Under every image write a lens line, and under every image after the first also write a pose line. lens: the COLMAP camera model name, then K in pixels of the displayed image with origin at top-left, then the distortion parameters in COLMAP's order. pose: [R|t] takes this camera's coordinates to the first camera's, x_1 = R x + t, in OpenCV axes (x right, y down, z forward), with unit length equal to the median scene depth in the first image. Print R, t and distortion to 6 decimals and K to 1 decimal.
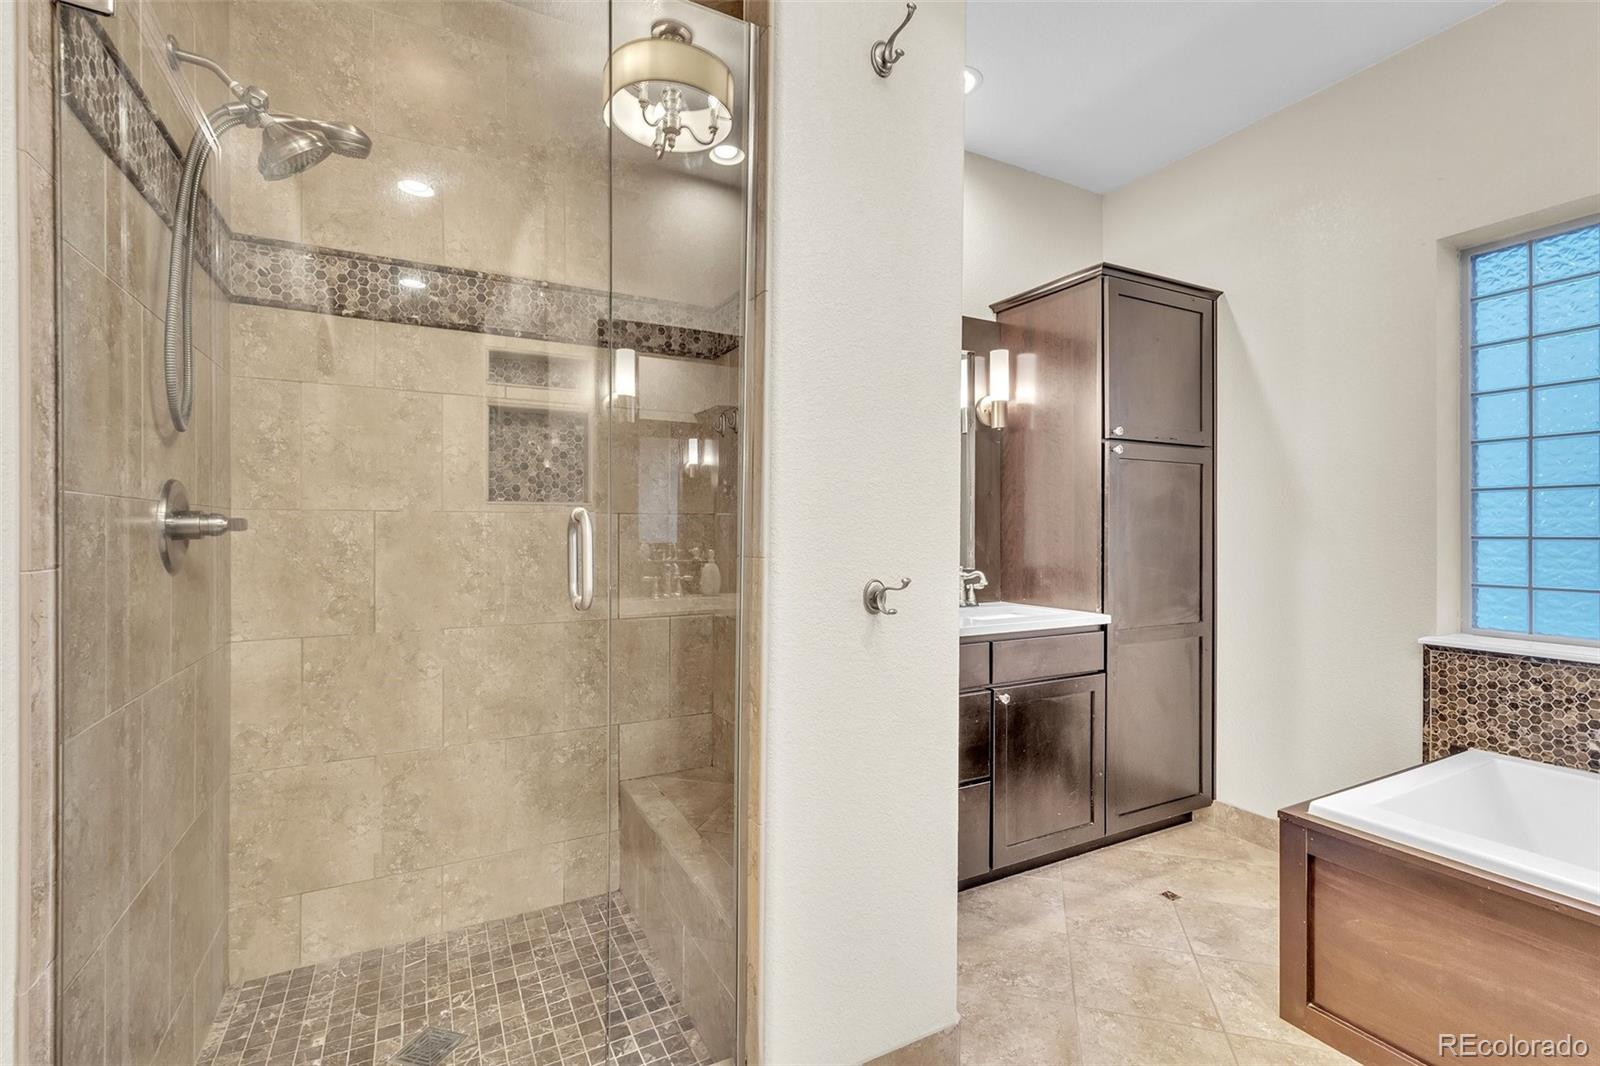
lens RADIAL K [[721.7, 0, 798.0], [0, 721.7, 532.1], [0, 0, 1]] dist [-0.002339, 0.000383]
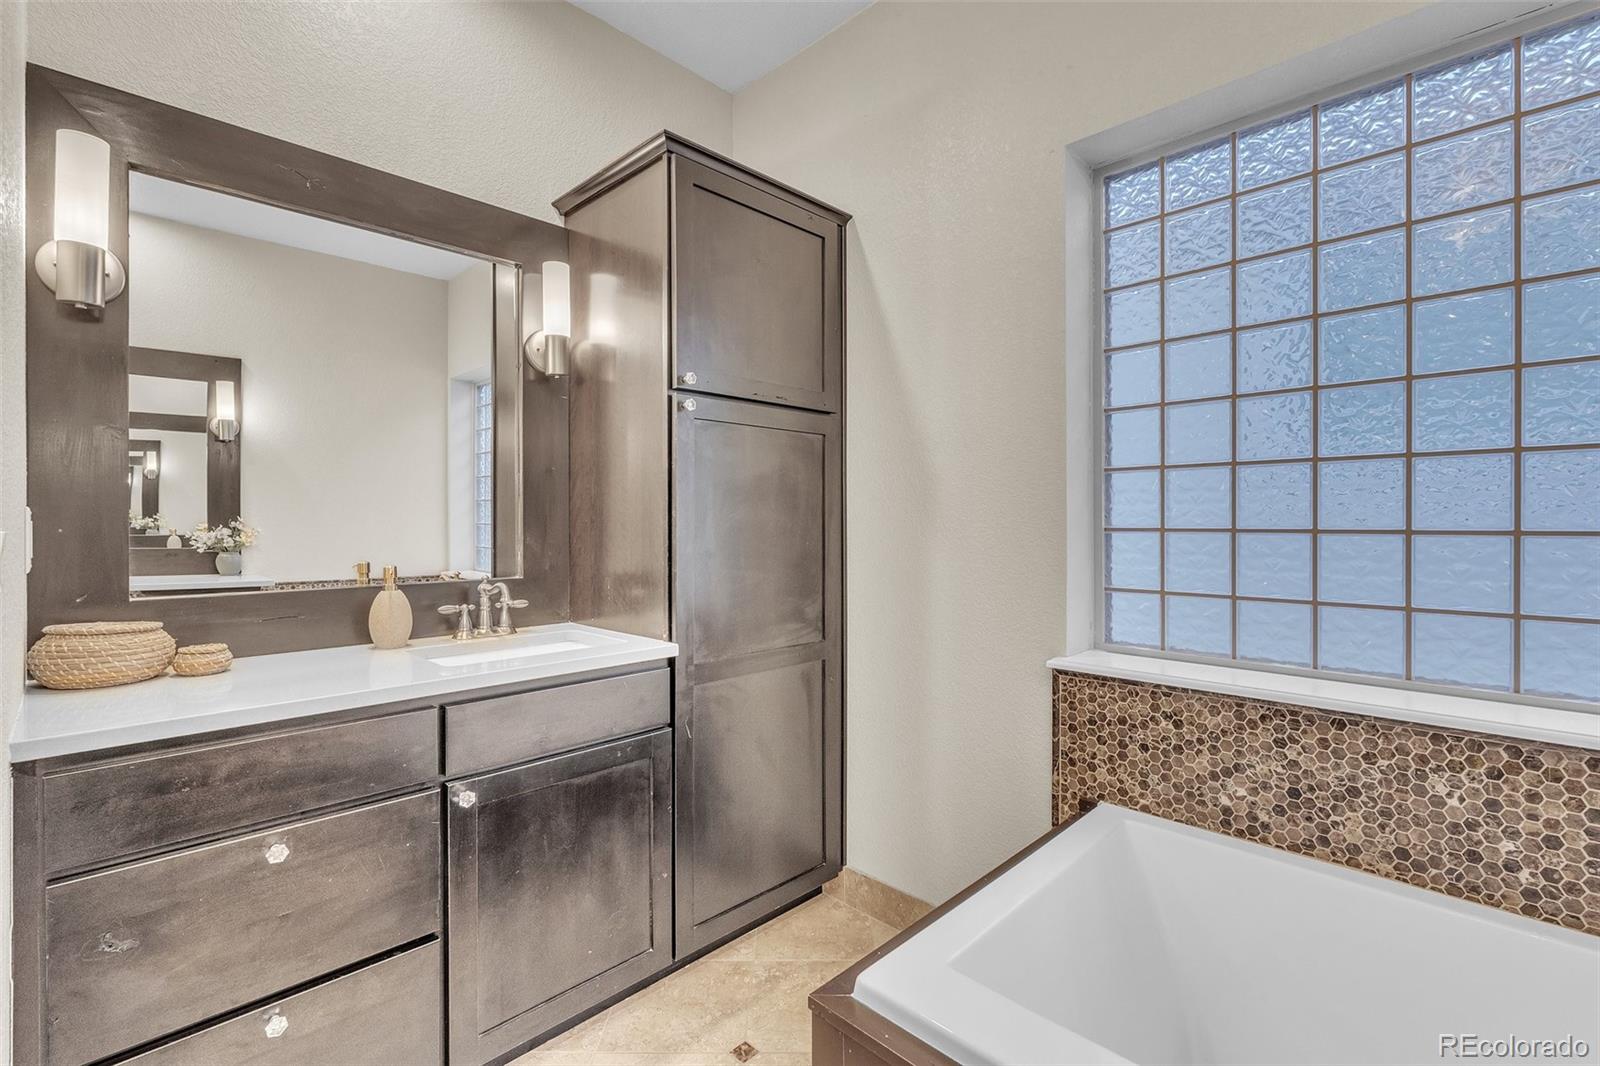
lens RADIAL K [[721.7, 0, 792.3], [0, 721.7, 525.9], [0, 0, 1]] dist [-0.002339, 0.000383]
pose [[0.955552, -0.003671, 0.294801, 0.364583], [0.002826, 0.999991, 0.003294, 0.000011], [-0.294810, -0.002314, 0.955553, 0.334686]]
